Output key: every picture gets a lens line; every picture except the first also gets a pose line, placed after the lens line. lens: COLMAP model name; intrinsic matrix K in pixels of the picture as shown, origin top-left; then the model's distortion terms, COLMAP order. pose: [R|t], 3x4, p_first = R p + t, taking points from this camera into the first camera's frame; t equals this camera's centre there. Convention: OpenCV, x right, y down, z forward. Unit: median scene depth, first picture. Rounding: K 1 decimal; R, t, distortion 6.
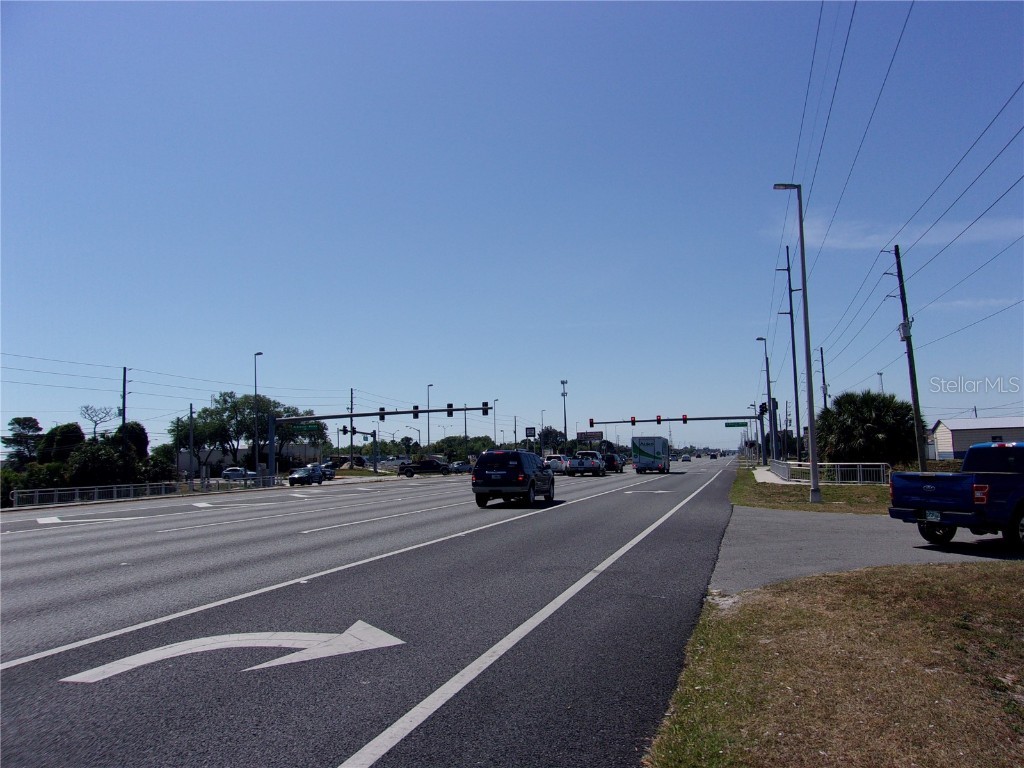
lens RADIAL K [[803.3, 0, 504.3], [0, 803.3, 382.6], [0, 0, 1]] dist [-0.010500, 0.057959]
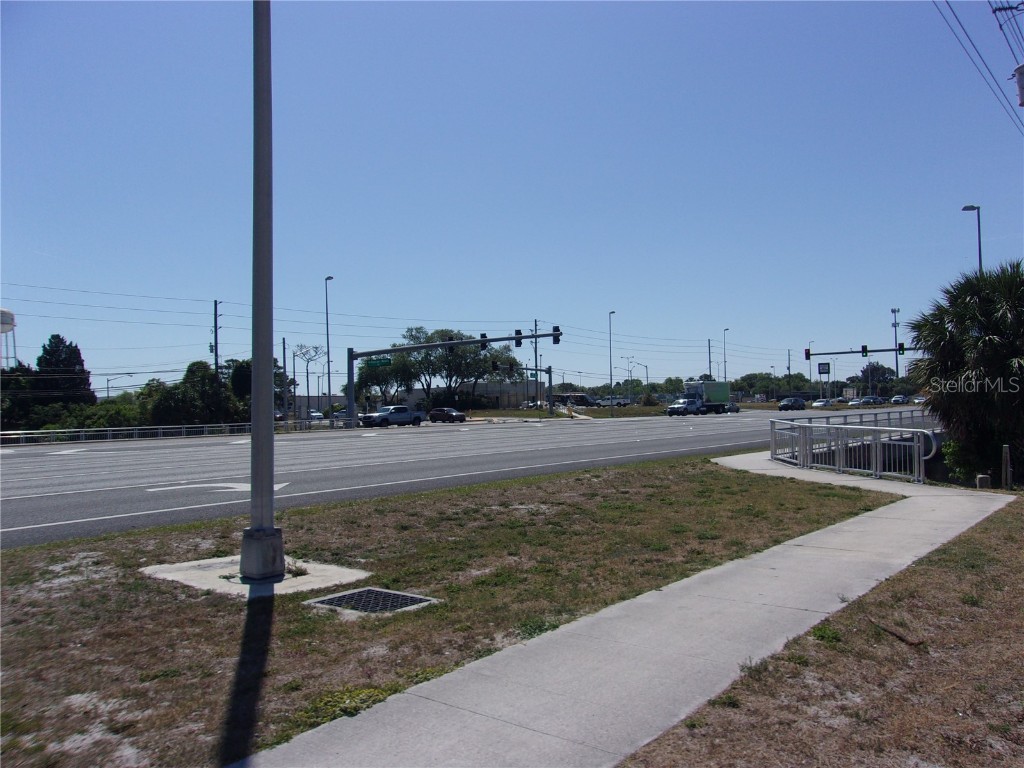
lens RADIAL K [[798.3, 0, 512.0], [0, 798.3, 384.0], [0, 0, 1]] dist [-0.006070, 0.011765]
pose [[0.920028, 0.000682, -0.391853, 0.211421], [0.030332, 0.996874, 0.072952, 0.020832], [0.390677, -0.079004, 0.917131, 0.274474]]
